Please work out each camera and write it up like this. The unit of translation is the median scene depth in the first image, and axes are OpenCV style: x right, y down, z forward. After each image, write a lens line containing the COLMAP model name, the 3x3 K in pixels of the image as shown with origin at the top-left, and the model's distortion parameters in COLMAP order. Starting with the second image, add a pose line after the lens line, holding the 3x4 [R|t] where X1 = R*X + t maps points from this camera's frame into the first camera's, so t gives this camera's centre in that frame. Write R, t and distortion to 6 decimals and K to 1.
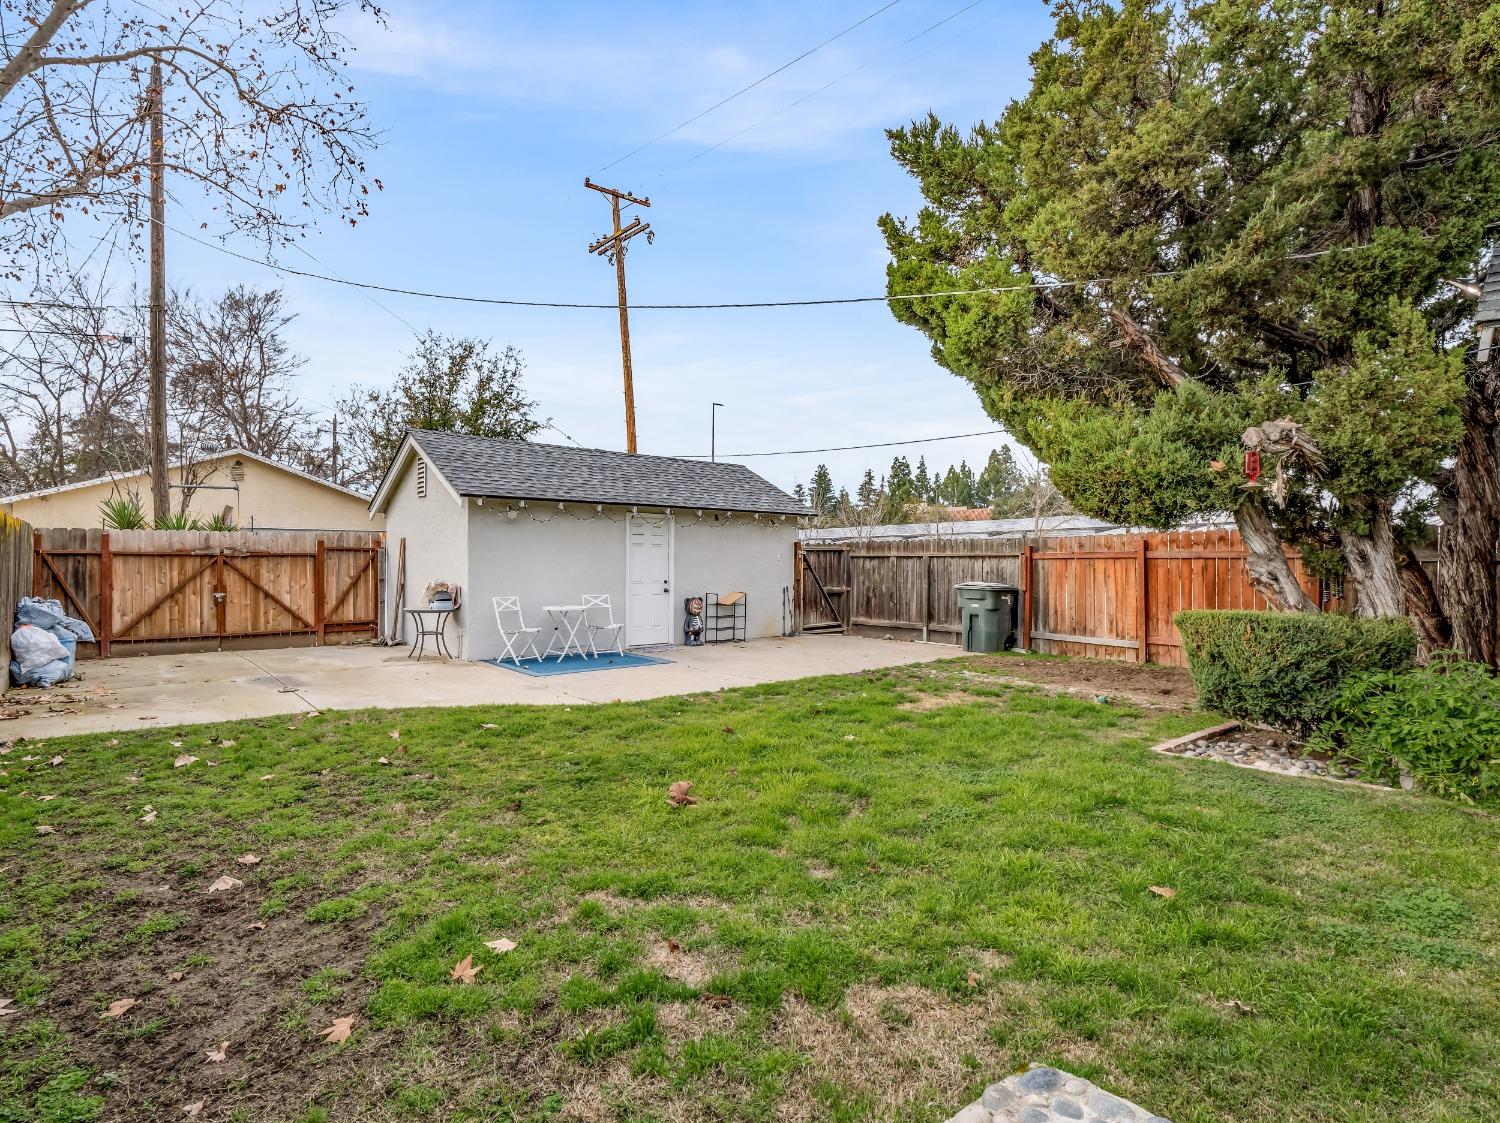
lens RADIAL K [[787.8, 0, 750.1], [0, 787.8, 559.5], [0, 0, 1]] dist [-0.012735, -0.001166]
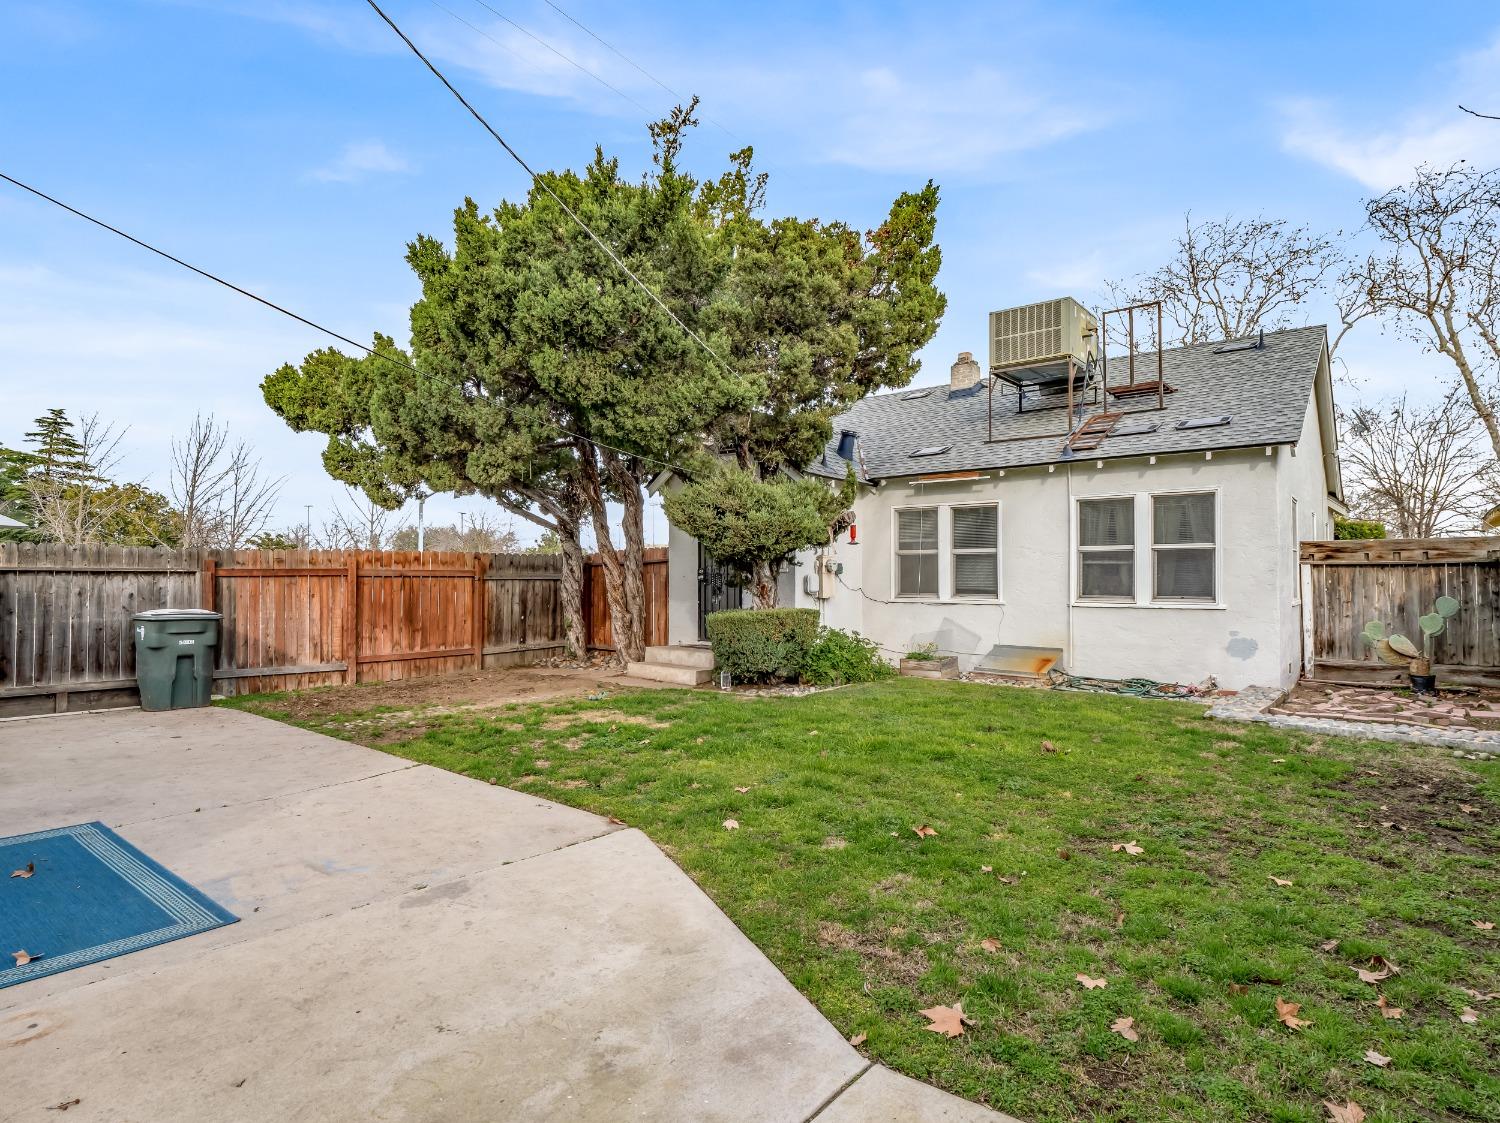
lens RADIAL K [[787.8, 0, 750.2], [0, 787.8, 560.6], [0, 0, 1]] dist [-0.012735, -0.001166]
pose [[-0.195155, 0.023753, 0.980485, -0.518337], [0.001438, 0.999713, -0.023933, 0.003673], [-0.980771, -0.003261, -0.195133, 0.672130]]
